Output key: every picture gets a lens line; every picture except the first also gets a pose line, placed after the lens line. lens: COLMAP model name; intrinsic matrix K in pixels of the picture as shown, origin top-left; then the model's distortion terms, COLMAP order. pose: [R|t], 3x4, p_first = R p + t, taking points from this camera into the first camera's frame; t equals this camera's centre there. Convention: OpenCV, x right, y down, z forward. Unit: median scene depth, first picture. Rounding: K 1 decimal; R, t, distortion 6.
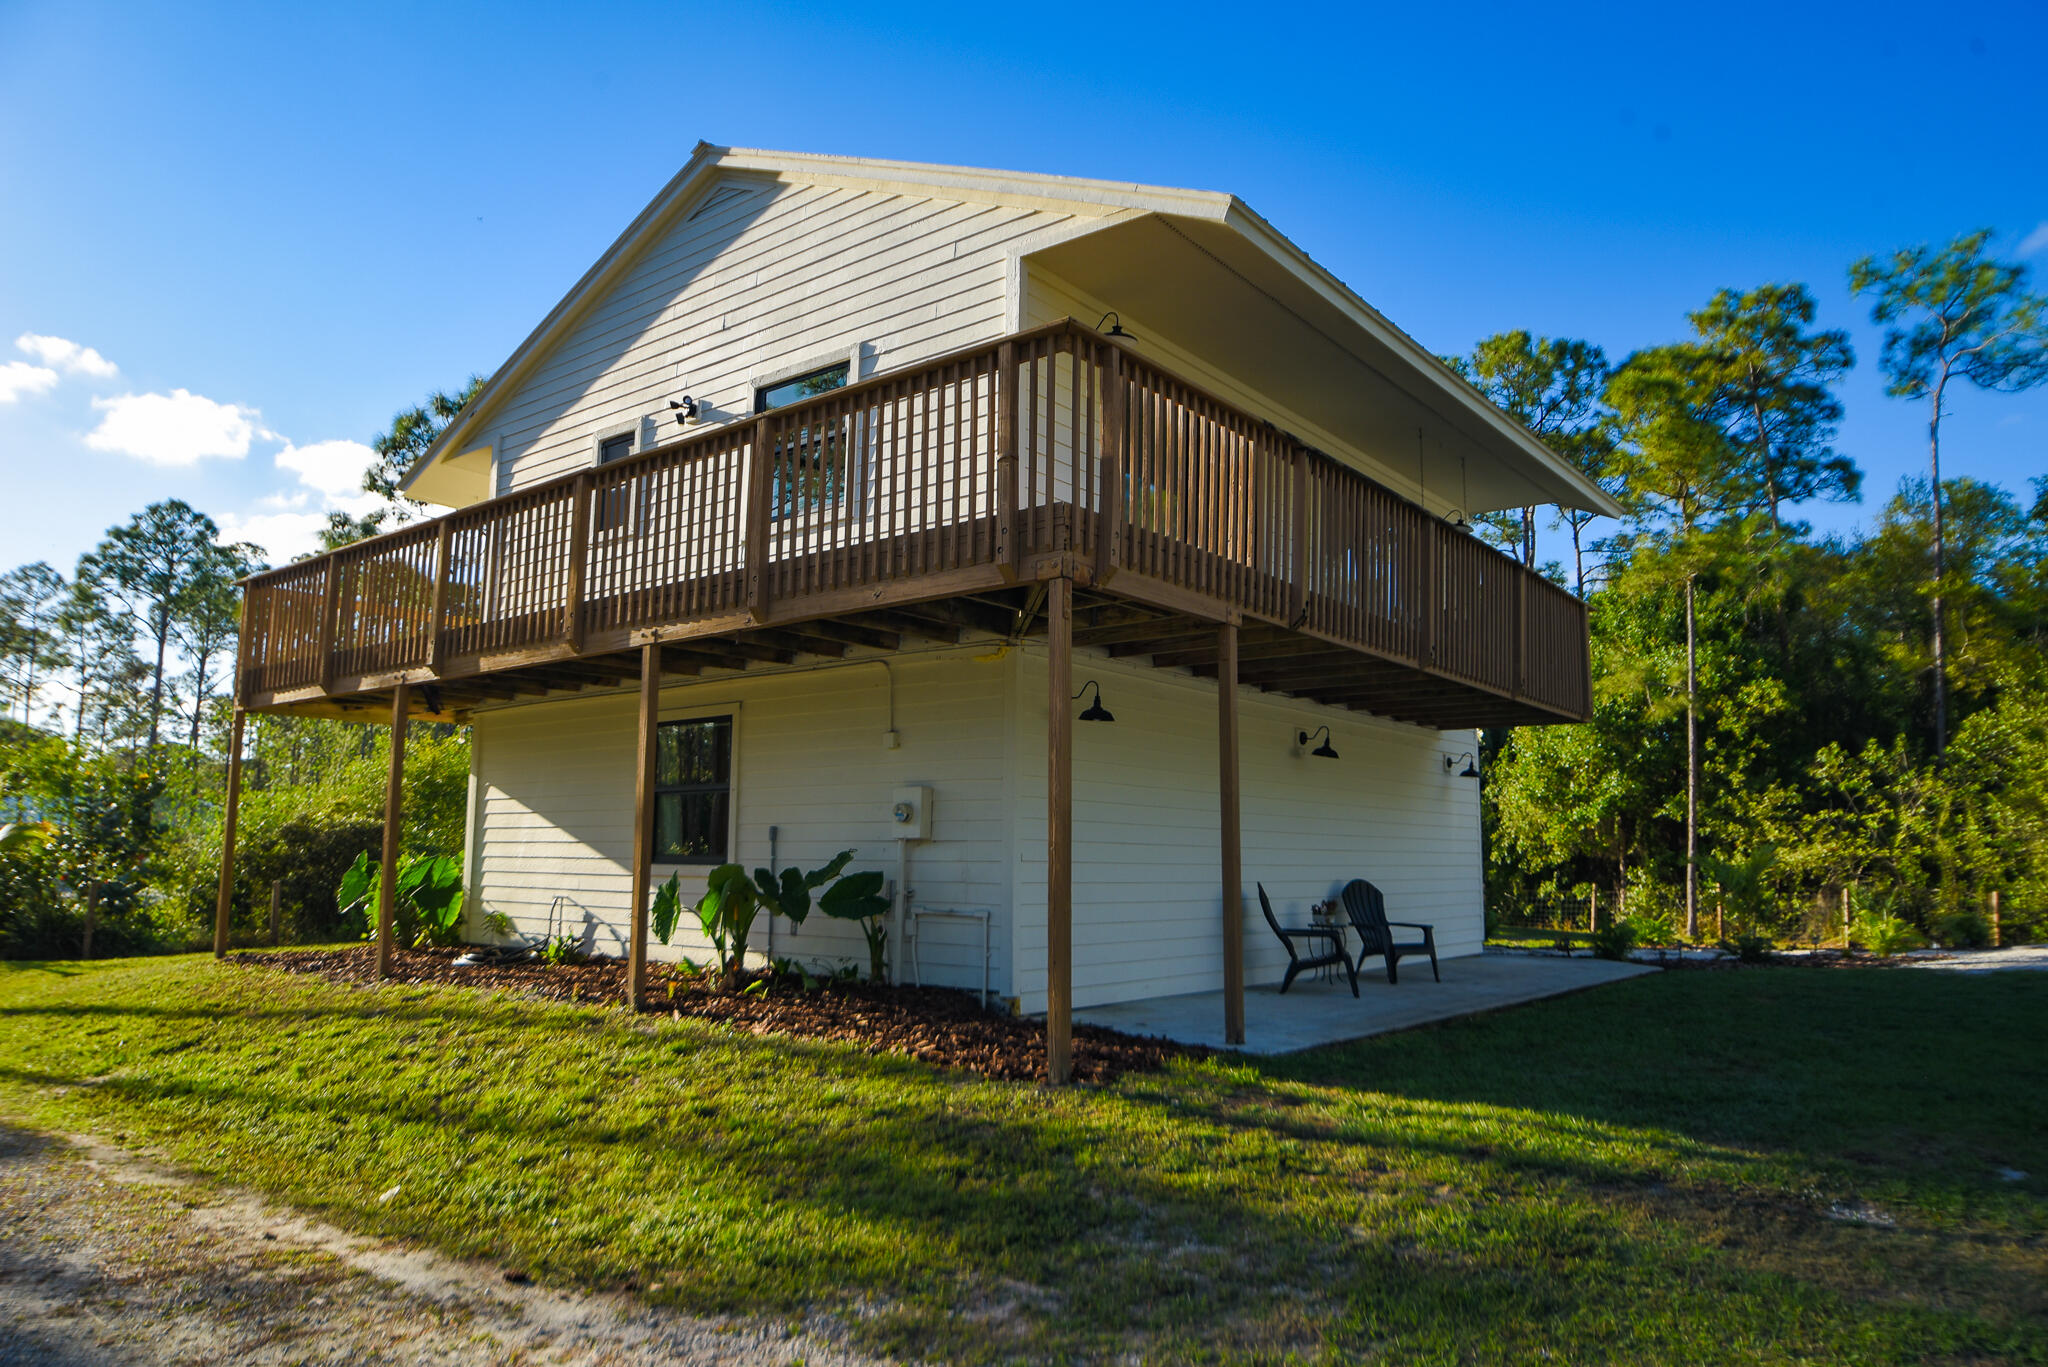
lens RADIAL K [[1318.8, 0, 1058.7], [0, 1318.8, 640.8], [0, 0, 1]] dist [-0.059977, 0.001060]
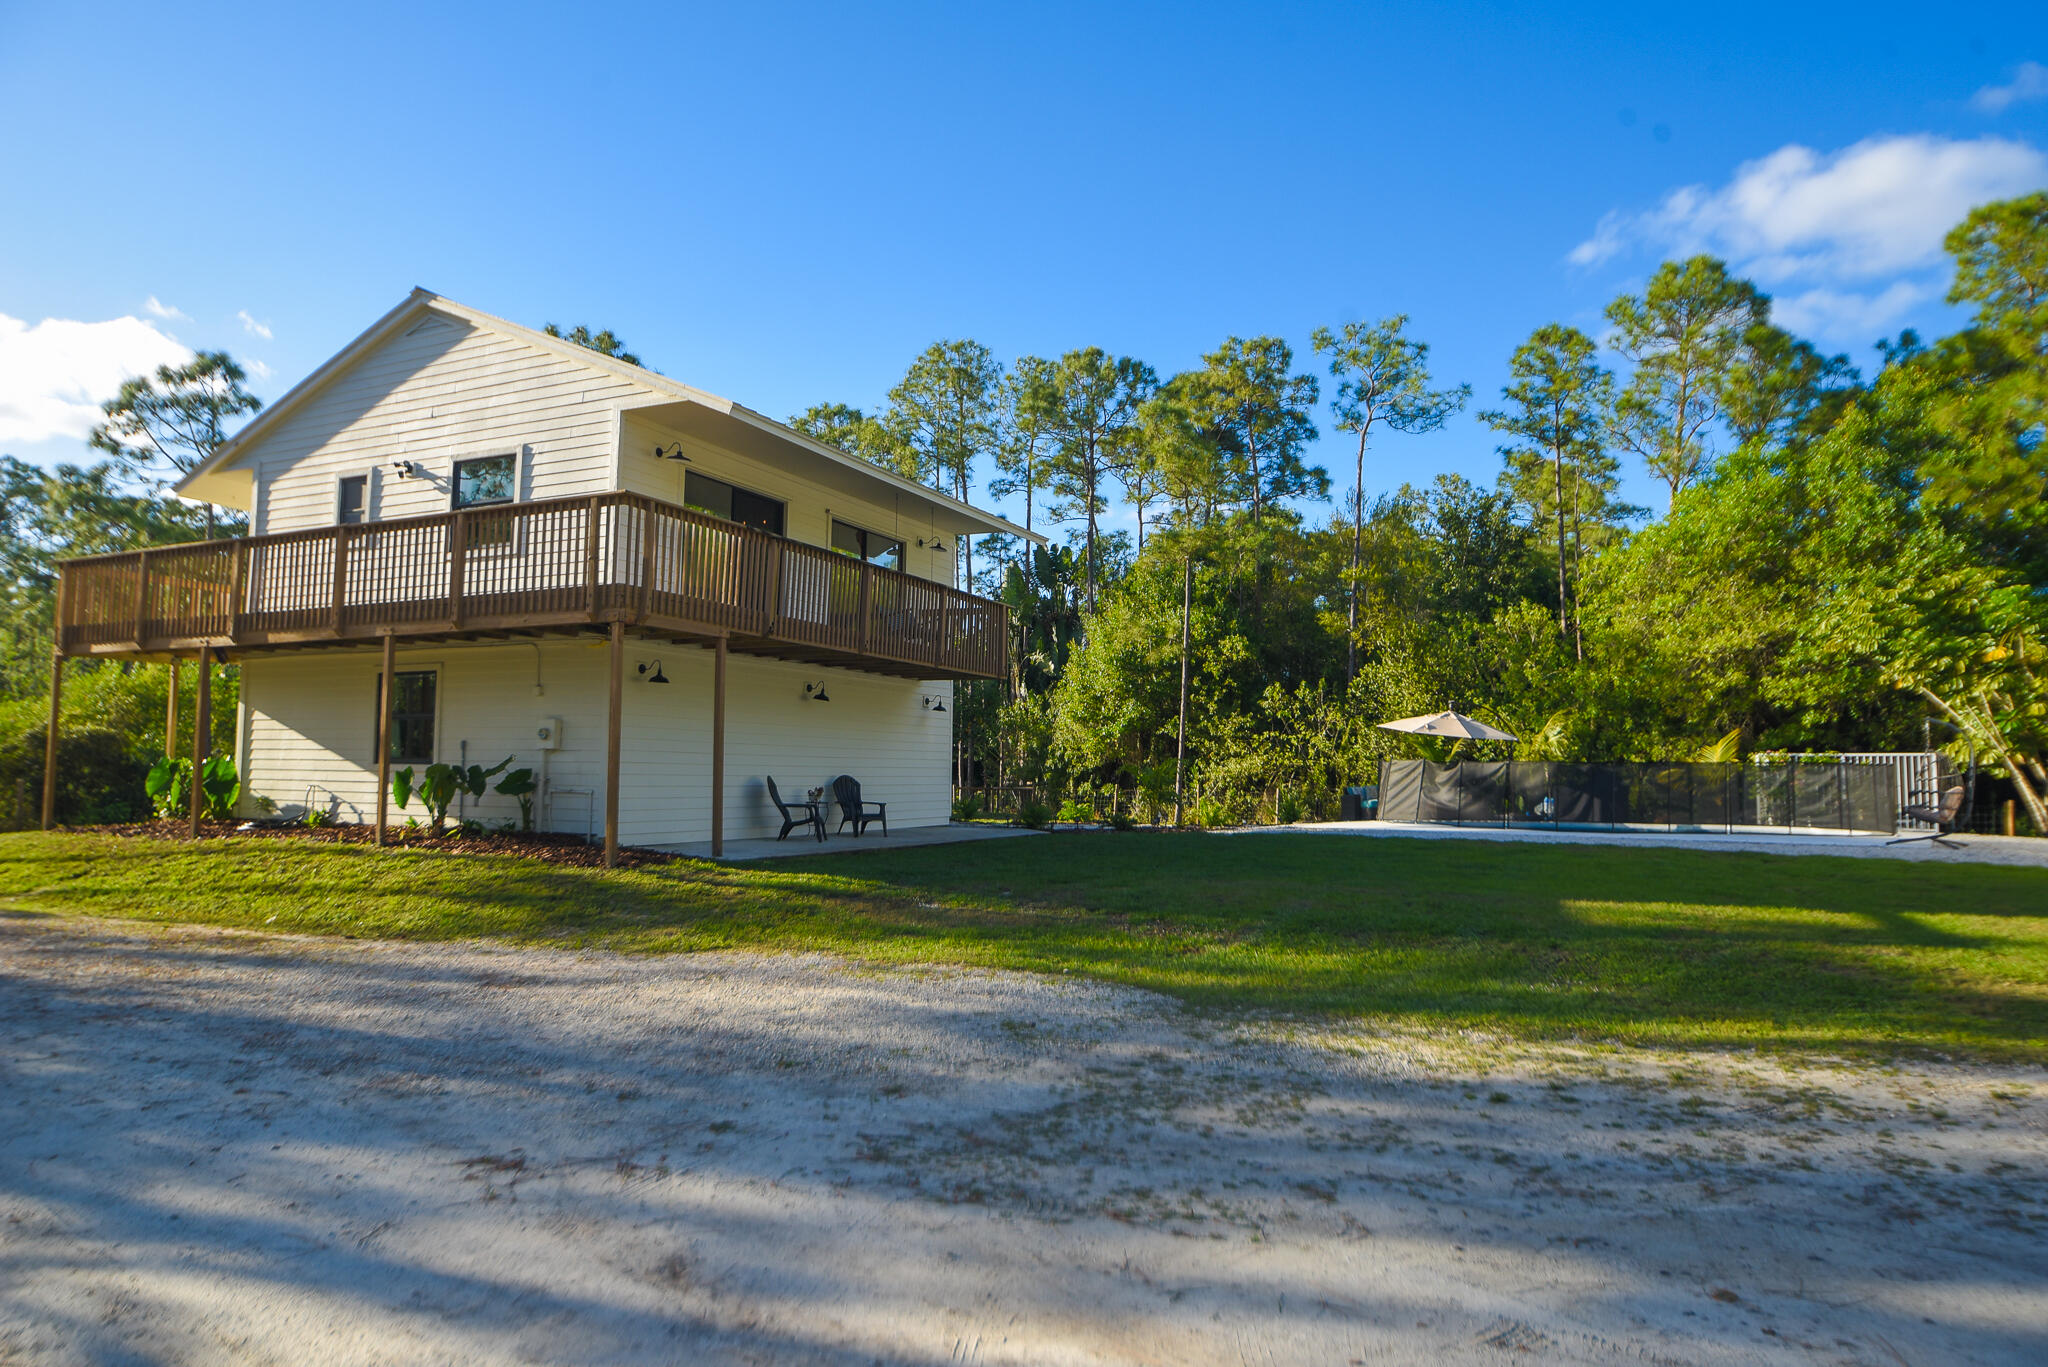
lens RADIAL K [[1234.2, 0, 1021.7], [0, 1234.2, 644.1], [0, 0, 1]] dist [-0.056633, 0.001628]
pose [[0.975248, 0.022484, 0.219967, 0.102289], [-0.037179, 0.997327, 0.062894, -0.082406], [-0.217966, -0.069515, 0.973478, -0.512265]]
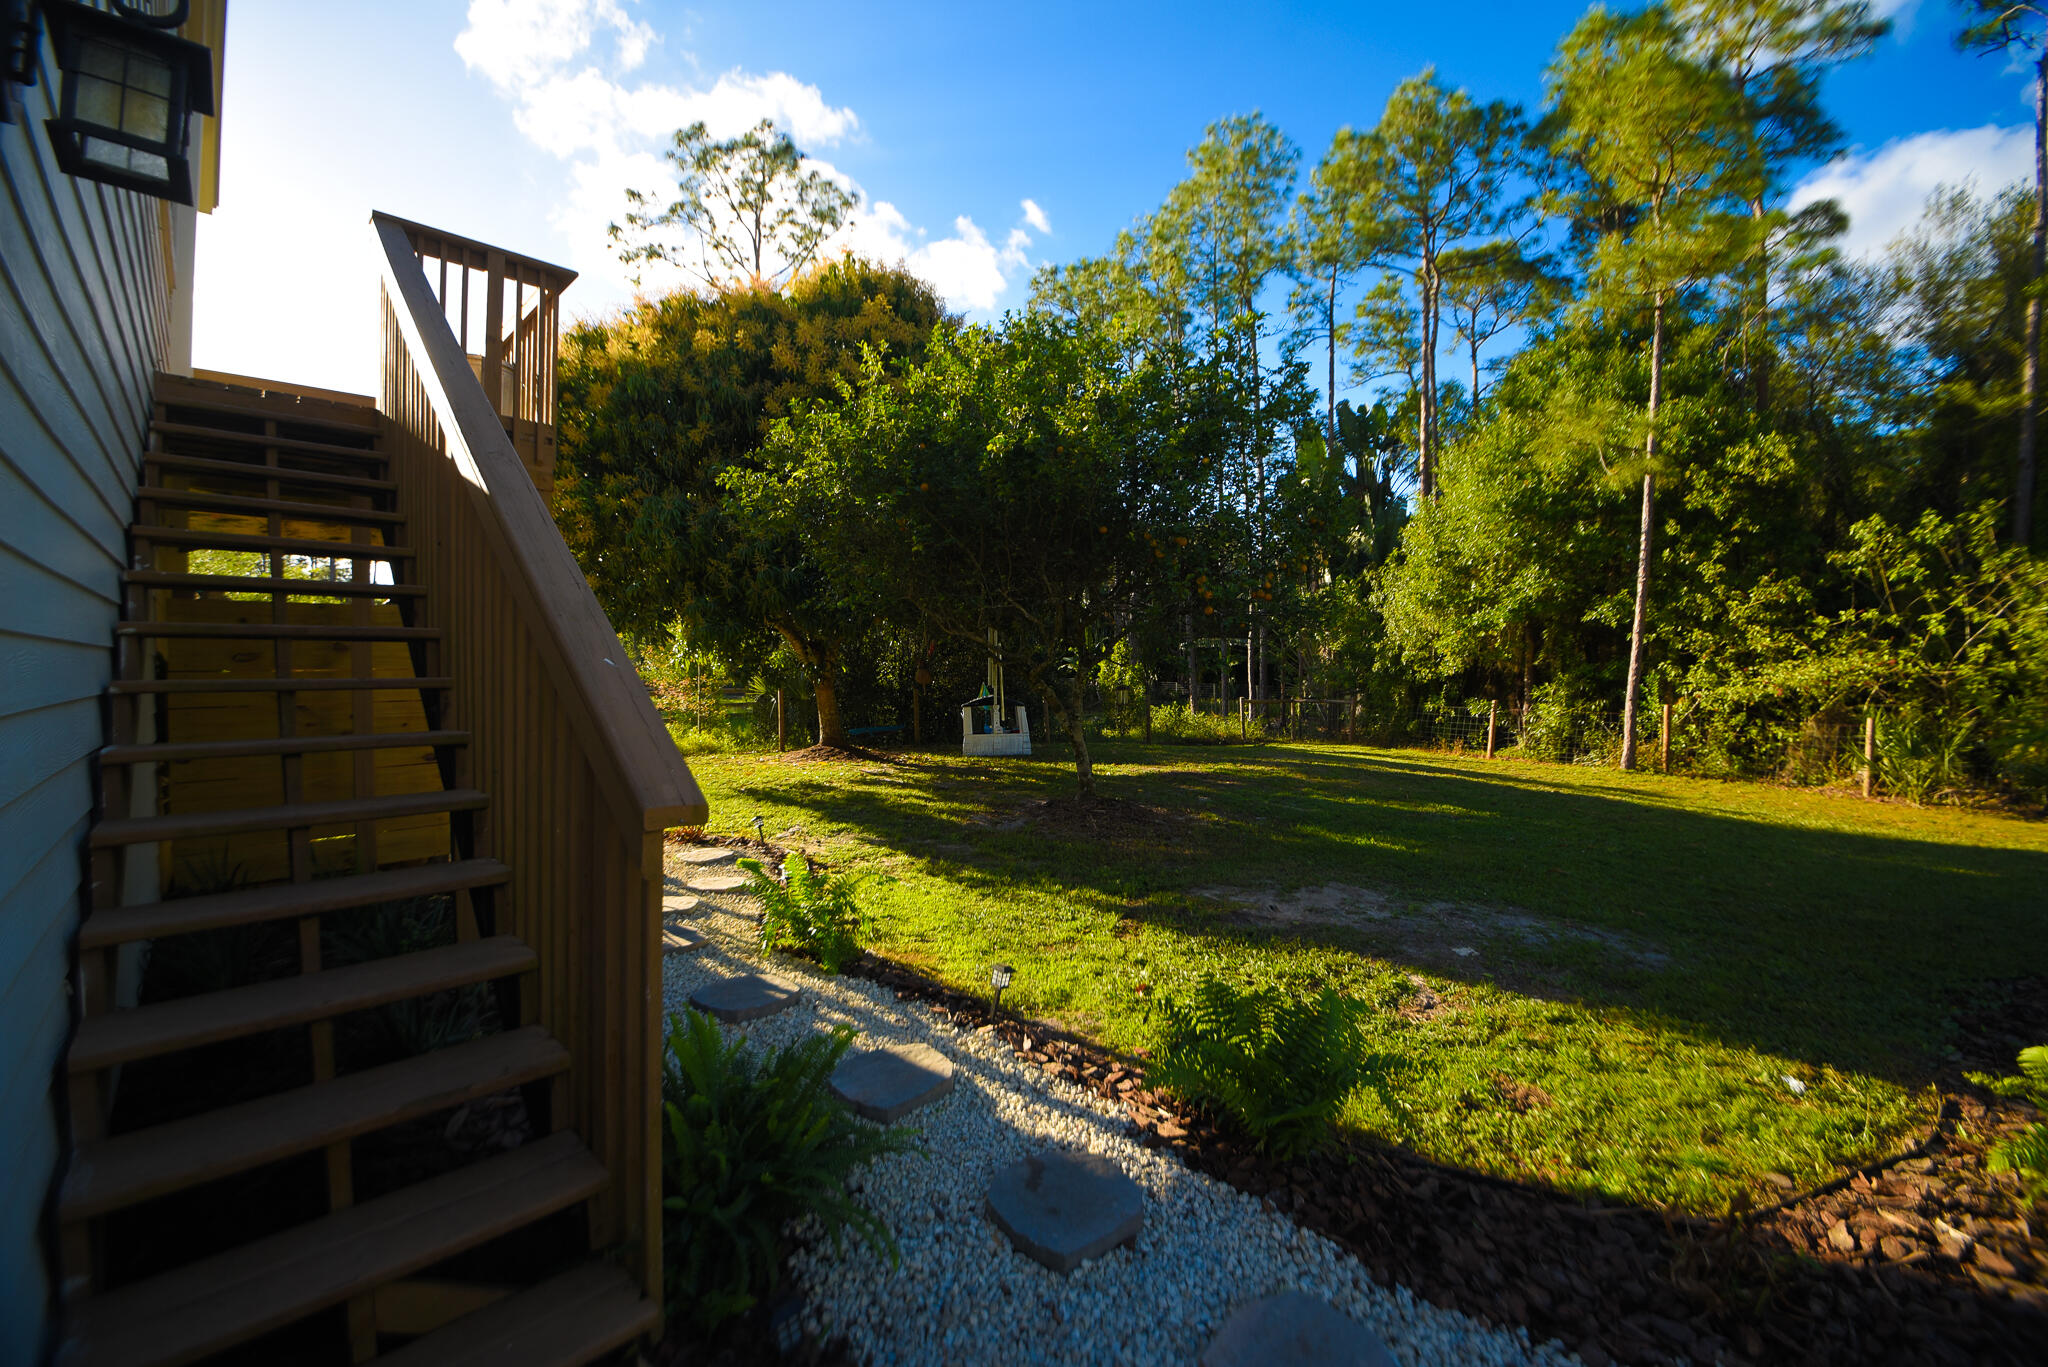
lens RADIAL K [[775.1, 0, 1018.8], [0, 775.1, 670.7], [0, 0, 1]] dist [-0.043892, -0.000064]
pose [[0.993078, -0.006345, -0.117283, 0.414362], [0.027150, 0.983897, 0.176662, 0.184741], [0.114274, -0.178623, 0.977259, 1.252706]]
